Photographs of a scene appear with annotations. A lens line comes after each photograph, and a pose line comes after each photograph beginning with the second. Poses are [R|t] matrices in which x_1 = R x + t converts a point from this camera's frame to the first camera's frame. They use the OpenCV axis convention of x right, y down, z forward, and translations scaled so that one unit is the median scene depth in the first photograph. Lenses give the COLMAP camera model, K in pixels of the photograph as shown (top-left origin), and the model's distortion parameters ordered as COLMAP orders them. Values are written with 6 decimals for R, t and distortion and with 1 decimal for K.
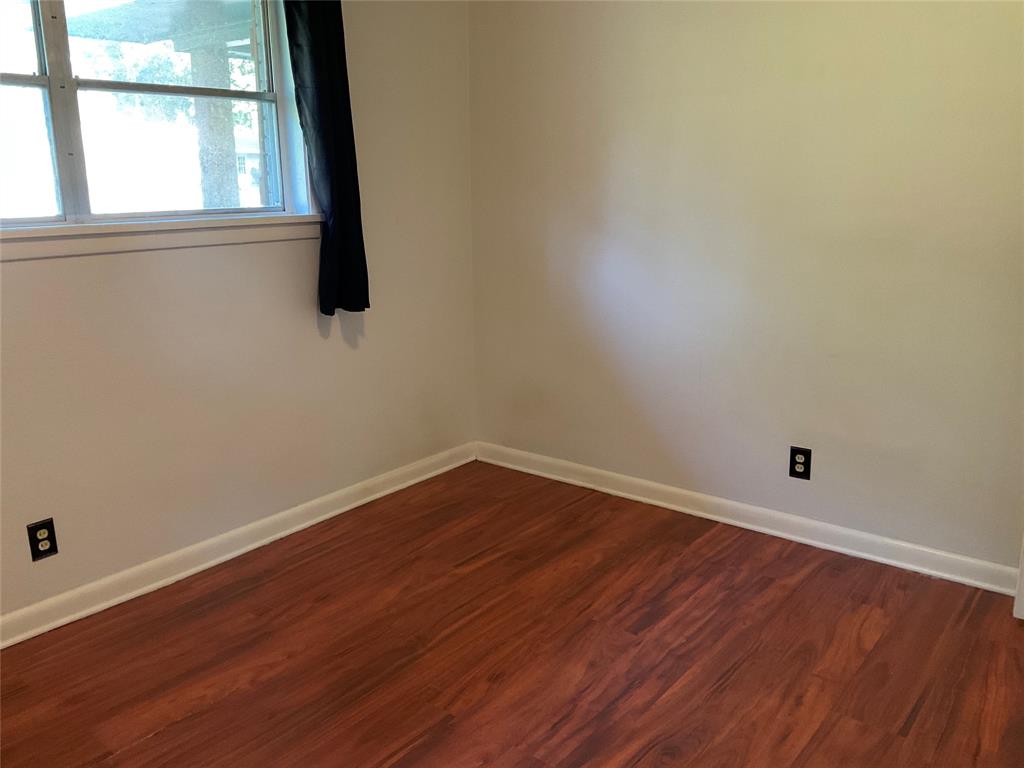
lens RADIAL K [[849.2, 0, 509.8], [0, 849.2, 386.0], [0, 0, 1]] dist [0.110342, -0.192716]
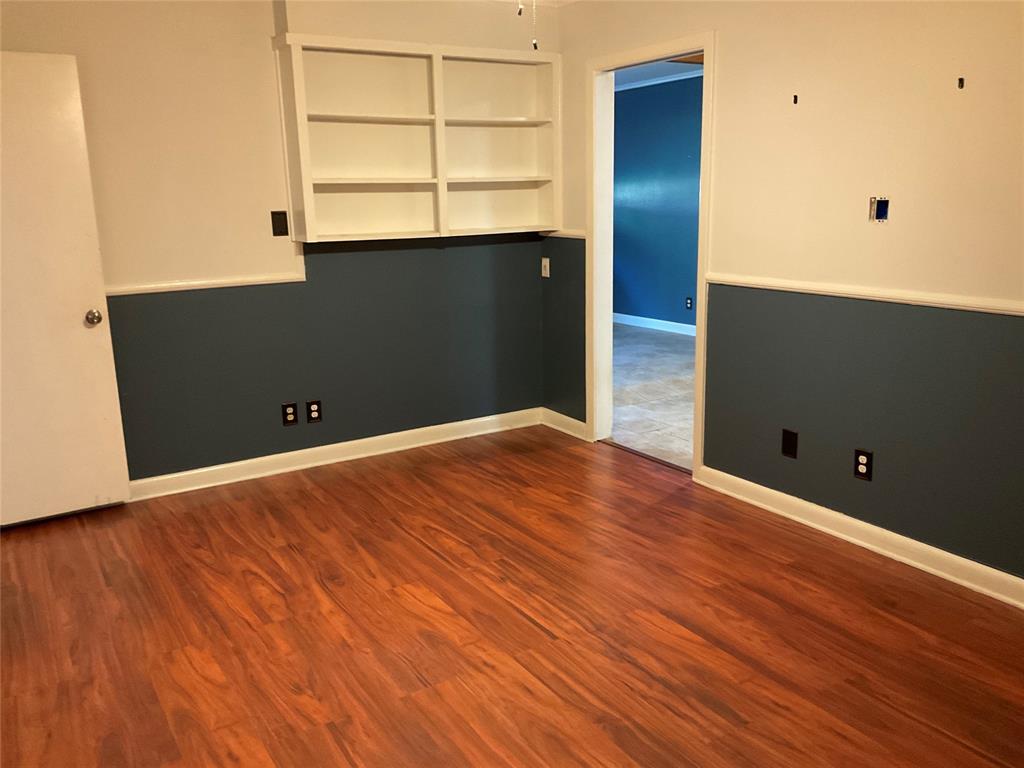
lens RADIAL K [[851.0, 0, 512.0], [0, 851.0, 384.0], [0, 0, 1]] dist [0.105460, -0.191995]
pose [[0.311968, -0.199316, 0.928951, -0.608234], [0.250008, 0.960511, 0.122128, -0.113772], [-0.916609, 0.194145, 0.349479, 0.501380]]
